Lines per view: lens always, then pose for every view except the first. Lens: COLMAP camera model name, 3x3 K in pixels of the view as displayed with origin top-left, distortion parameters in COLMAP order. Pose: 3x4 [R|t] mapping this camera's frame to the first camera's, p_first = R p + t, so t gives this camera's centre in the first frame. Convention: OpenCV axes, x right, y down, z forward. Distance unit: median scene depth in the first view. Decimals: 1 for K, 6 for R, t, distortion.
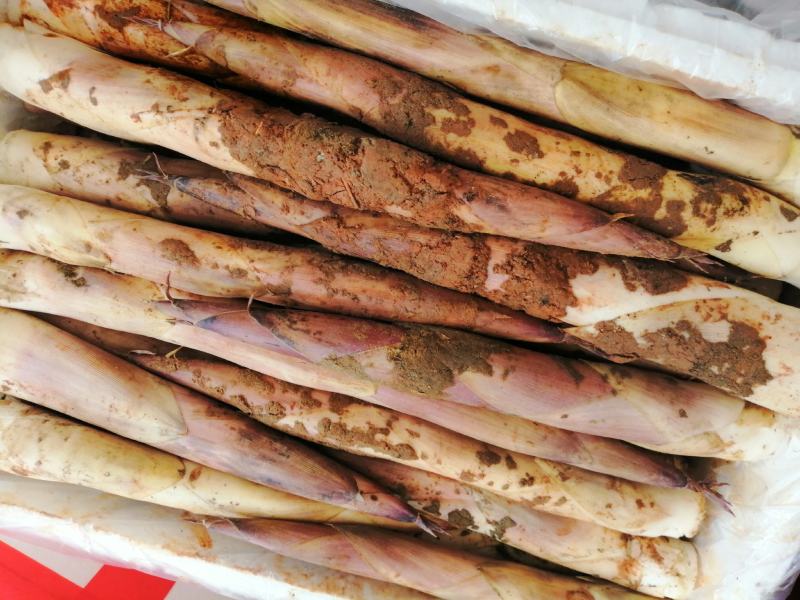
lens RADIAL K [[547.8, 0, 400.0], [0, 547.8, 300.0], [0, 0, 1]] dist [0.006881, -0.043805]
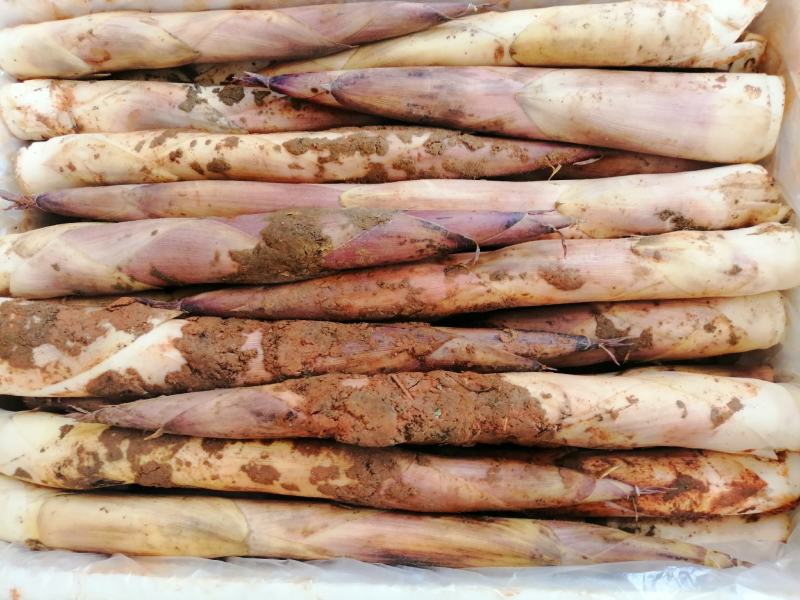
lens RADIAL K [[547.8, 0, 400.0], [0, 547.8, 300.0], [0, 0, 1]] dist [0.006881, -0.043805]
pose [[-0.954521, 0.282930, 0.094024, -0.205705], [-0.290222, -0.953959, -0.075722, 0.036778], [0.068271, -0.099566, 0.992686, -0.004171]]
